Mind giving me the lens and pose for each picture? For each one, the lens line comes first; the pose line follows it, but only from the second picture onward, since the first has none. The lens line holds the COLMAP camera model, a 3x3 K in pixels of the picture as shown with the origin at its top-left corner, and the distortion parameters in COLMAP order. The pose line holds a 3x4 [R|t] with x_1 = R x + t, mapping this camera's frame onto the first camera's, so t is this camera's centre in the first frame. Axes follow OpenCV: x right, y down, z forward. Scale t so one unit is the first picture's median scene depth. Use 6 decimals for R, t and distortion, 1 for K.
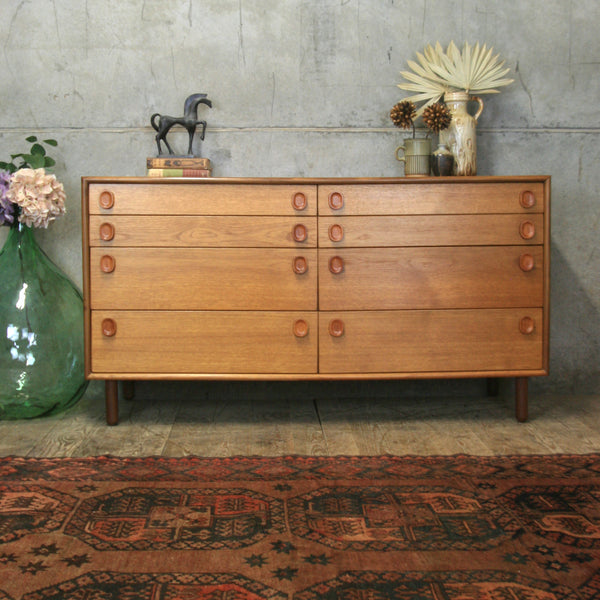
lens RADIAL K [[1852.3, 0, 248.9], [0, 1852.3, 345.9], [0, 0, 1]] dist [-0.132543, -0.162640]
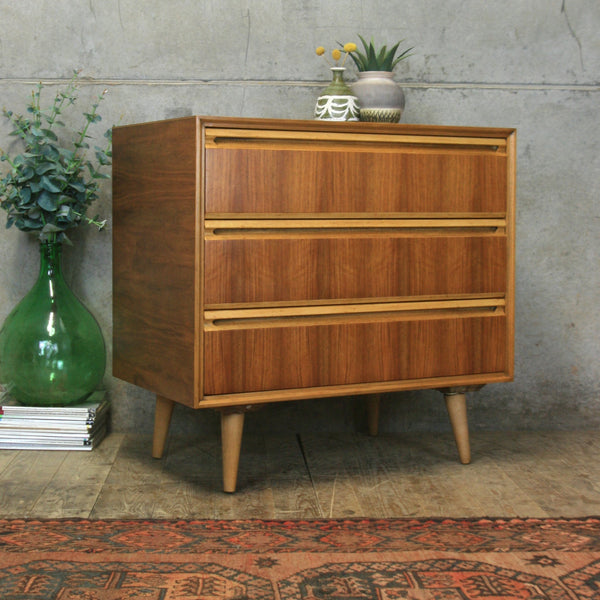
lens RADIAL K [[2031.6, 0, 259.2], [0, 2031.6, 321.8], [0, 0, 1]] dist [-0.186162, 0.243325]
pose [[0.999450, 0.007213, 0.032362, -0.008666], [-0.006296, 0.999578, -0.028367, 0.006346], [-0.032553, 0.028148, 0.999074, 0.159149]]
